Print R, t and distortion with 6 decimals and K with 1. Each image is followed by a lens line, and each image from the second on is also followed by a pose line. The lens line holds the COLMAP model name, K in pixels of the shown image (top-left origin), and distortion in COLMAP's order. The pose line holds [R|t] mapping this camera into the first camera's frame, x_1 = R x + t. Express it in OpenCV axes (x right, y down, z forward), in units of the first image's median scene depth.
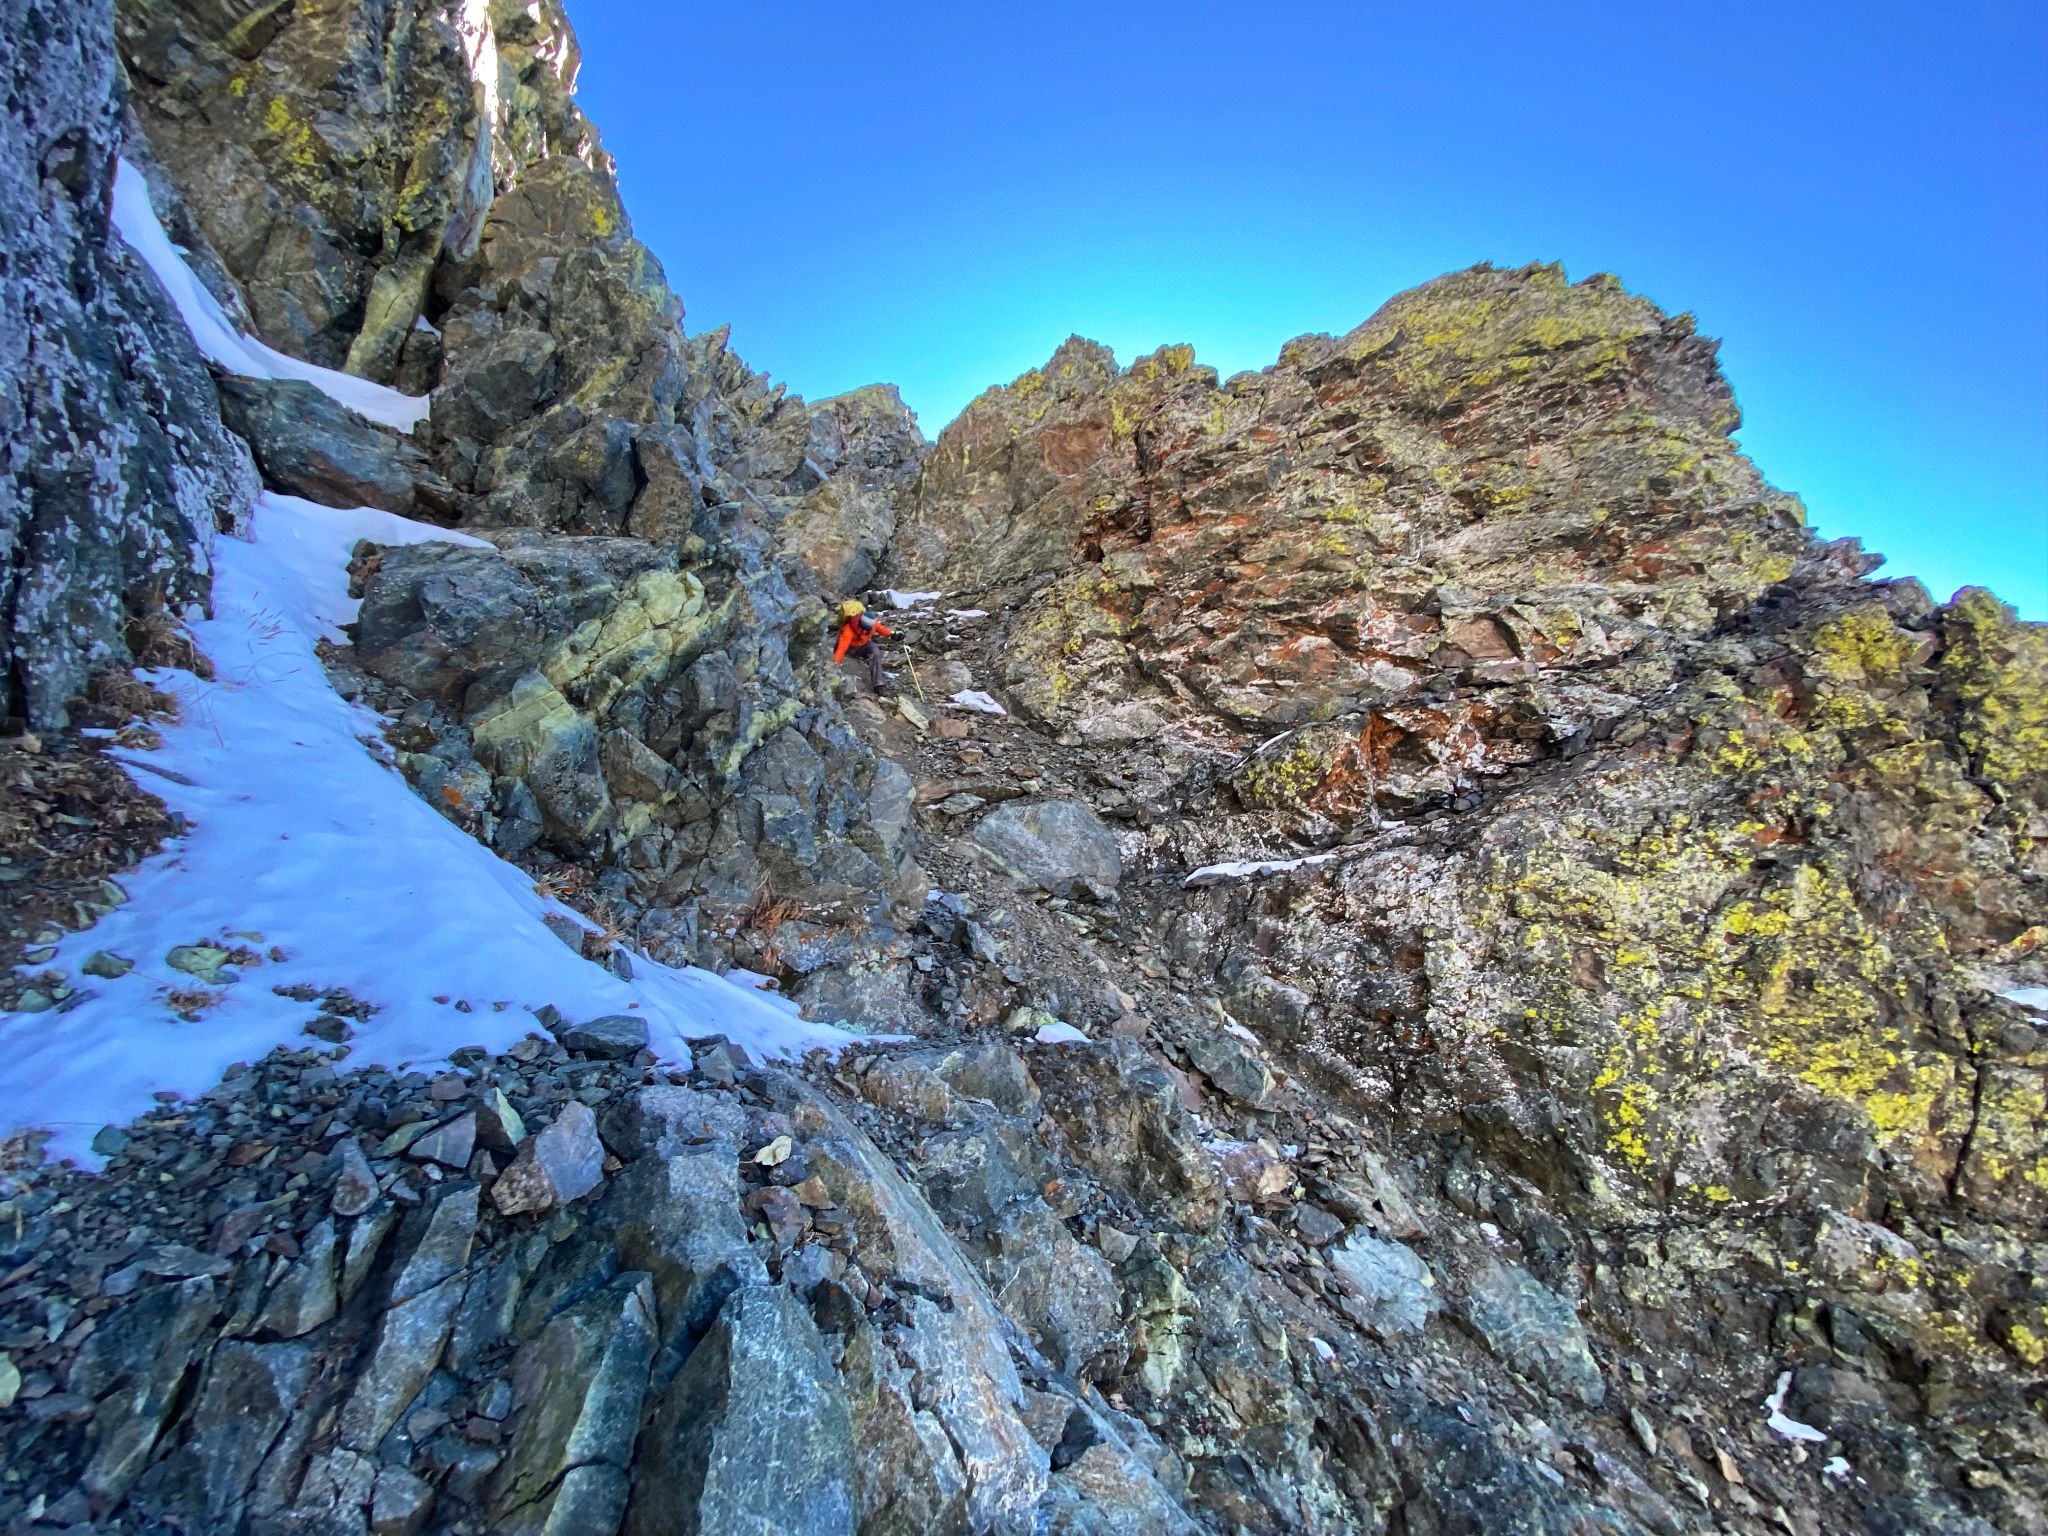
lens RADIAL K [[838.7, 0, 1024.0], [0, 838.7, 768.0], [0, 0, 1]] dist [0.026708, -0.026469]
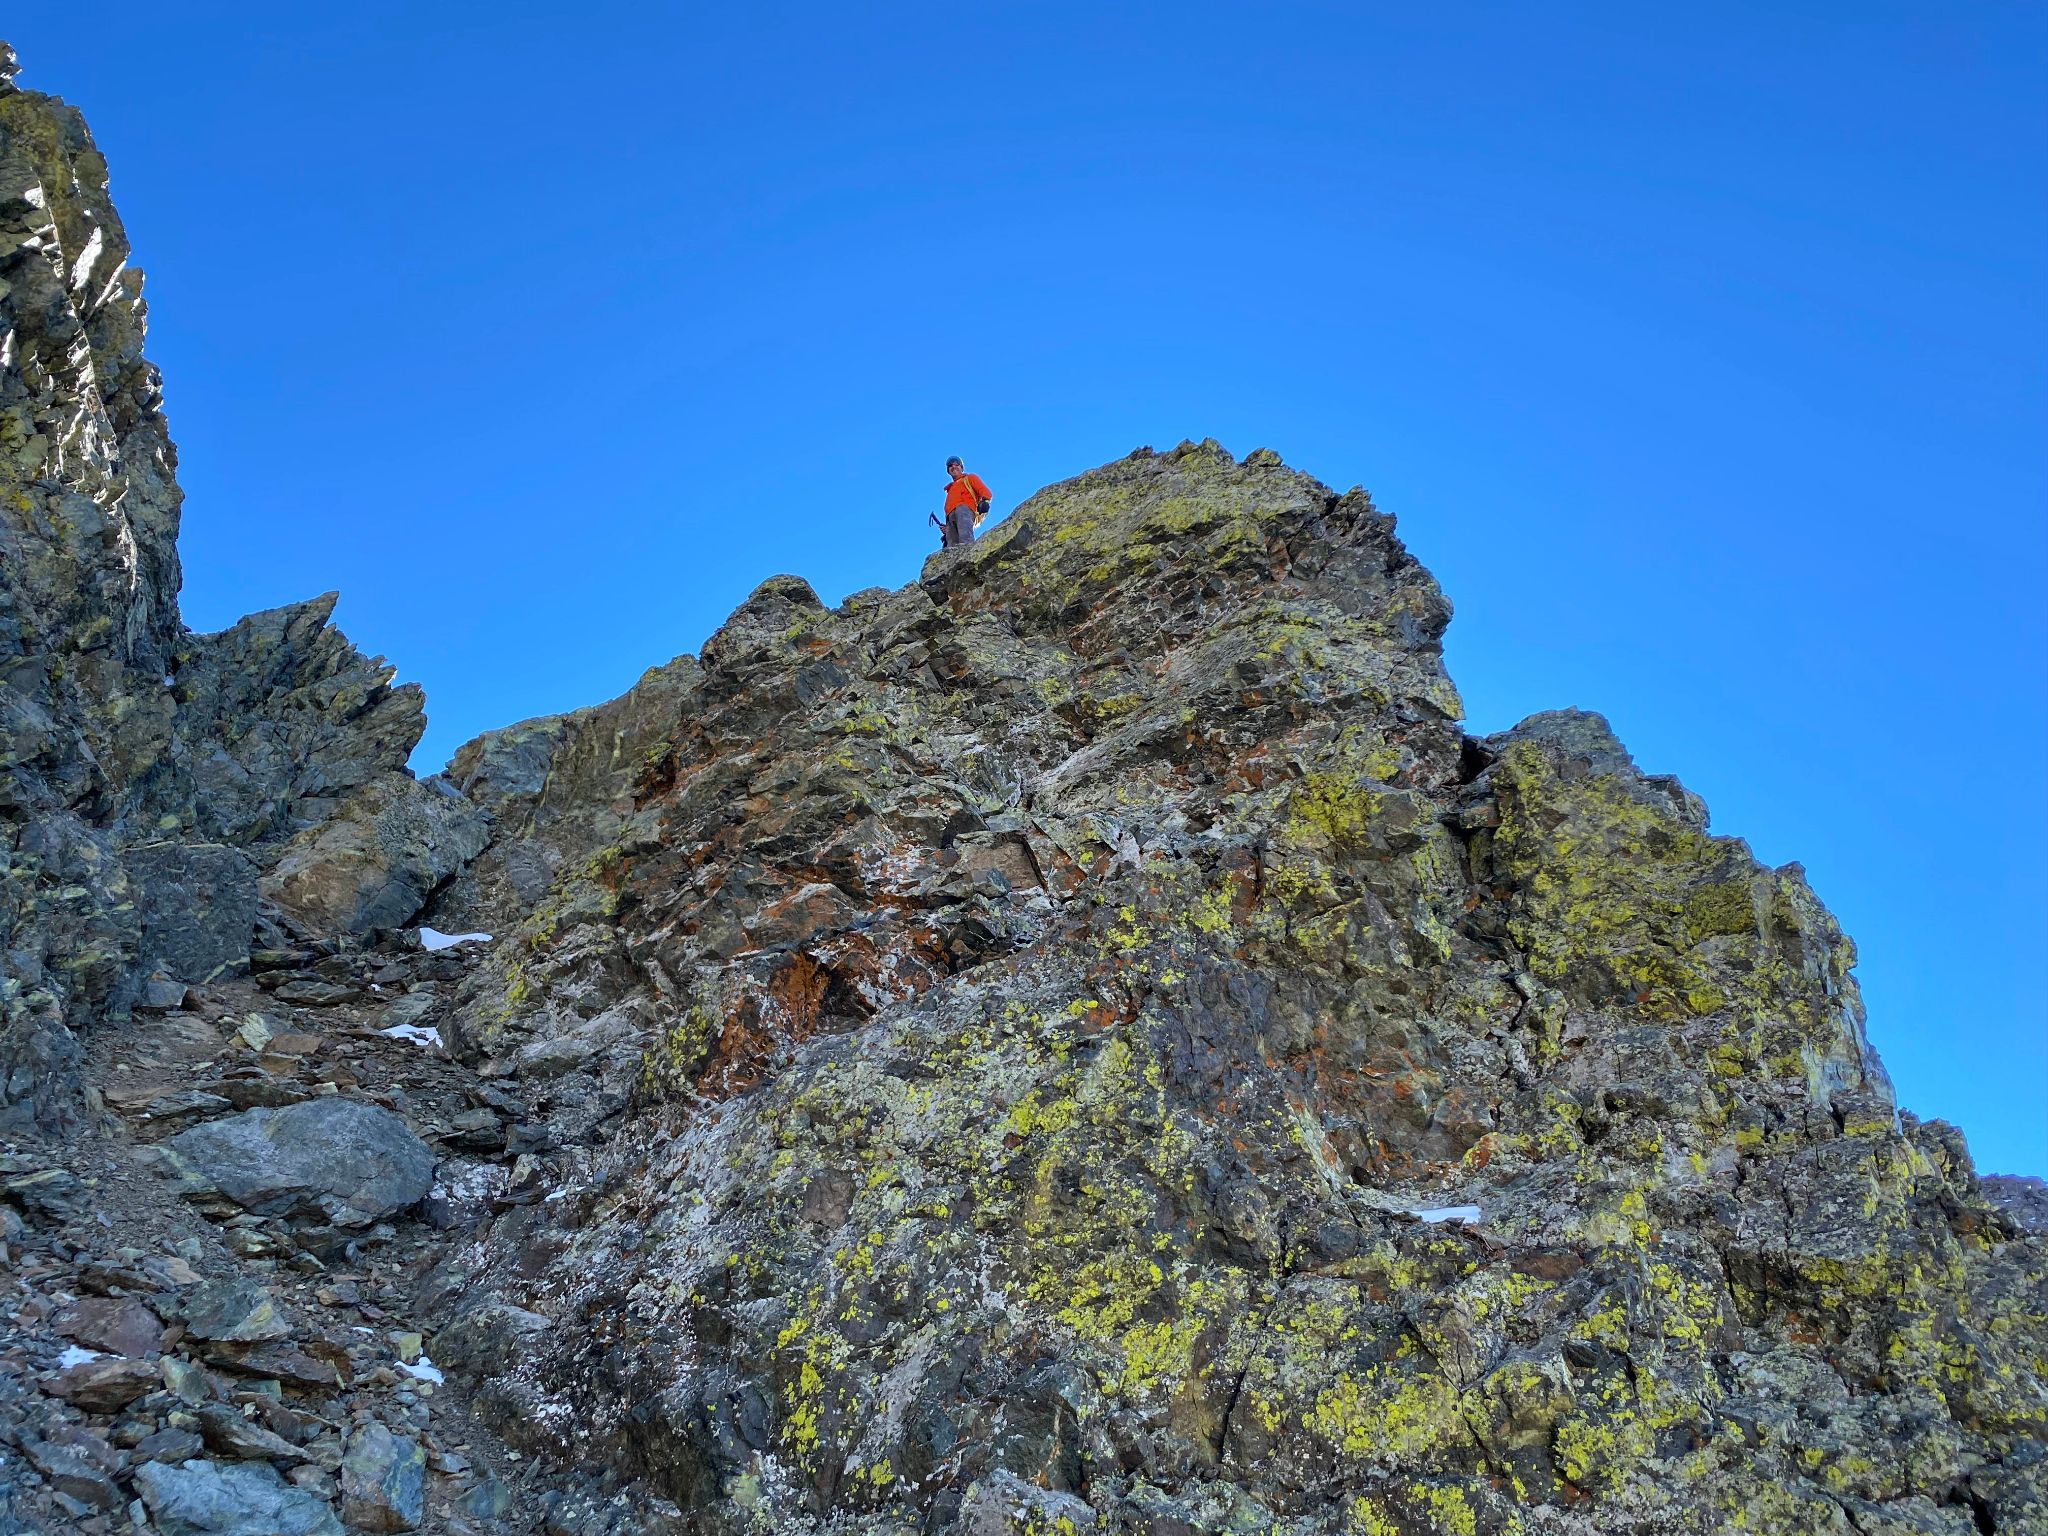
lens RADIAL K [[1515.3, 0, 984.7], [0, 1515.3, 767.0], [0, 0, 1]] dist [0.190555, -0.492361]
pose [[0.999915, -0.011514, 0.006103, 0.559840], [0.012980, 0.921342, -0.388536, 0.287140], [-0.001149, 0.388583, 0.921413, -0.228462]]
